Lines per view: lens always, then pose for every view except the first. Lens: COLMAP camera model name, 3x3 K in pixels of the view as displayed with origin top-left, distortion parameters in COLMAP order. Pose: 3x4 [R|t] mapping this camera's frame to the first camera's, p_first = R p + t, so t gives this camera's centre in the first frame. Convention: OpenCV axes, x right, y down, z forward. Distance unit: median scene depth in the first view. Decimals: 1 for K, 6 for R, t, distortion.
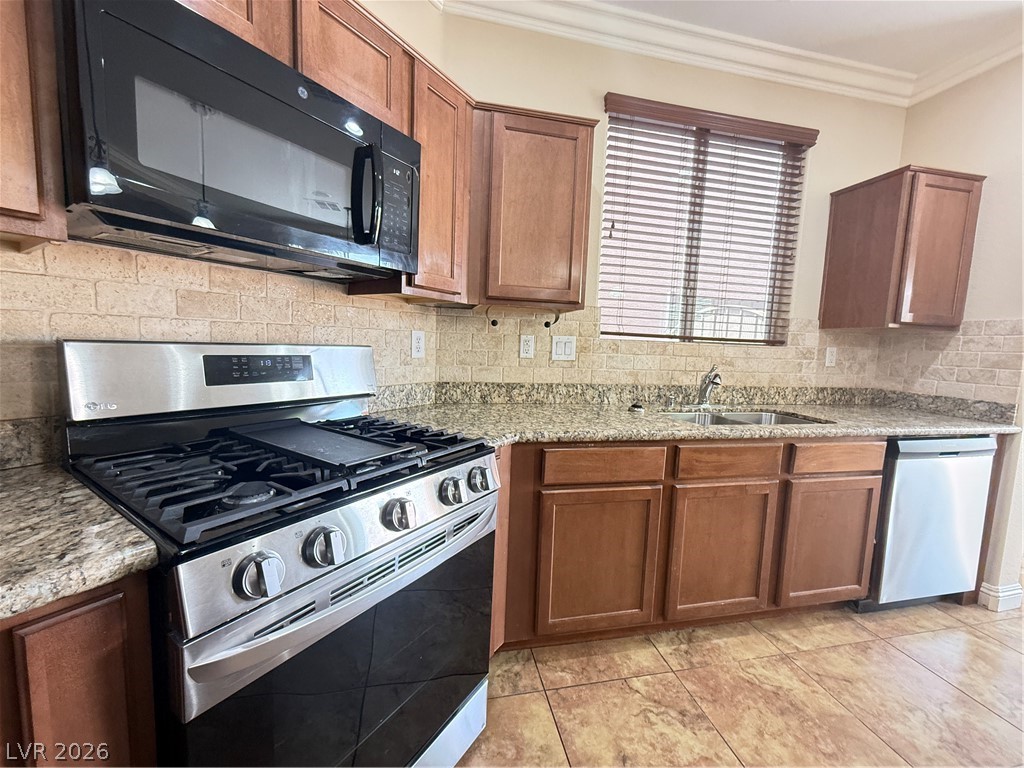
lens RADIAL K [[409.1, 0, 513.2], [0, 409.1, 383.6], [0, 0, 1]] dist [-0.000157, 0.000406]
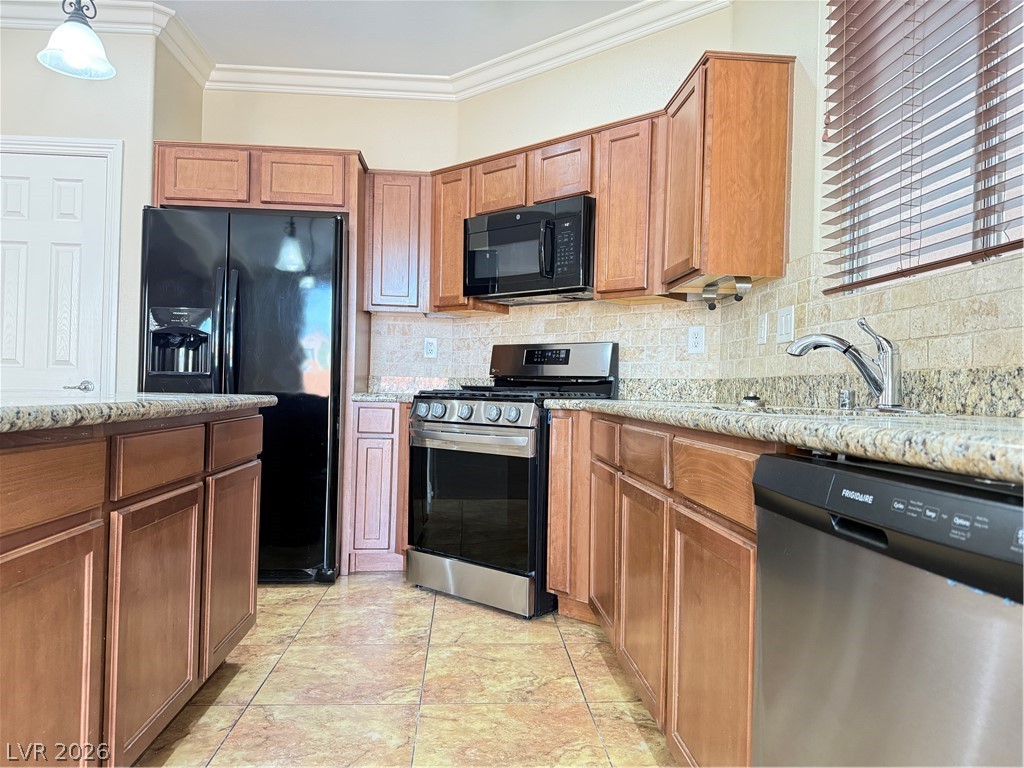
lens RADIAL K [[725.2, 0, 513.4], [0, 725.2, 385.2], [0, 0, 1]] dist [0.030380, -0.011174]
pose [[-0.147553, -0.047621, -0.987907, 1.493726], [-0.126049, 0.991601, -0.028973, 0.114227], [0.980989, 0.120250, -0.152316, 0.803713]]
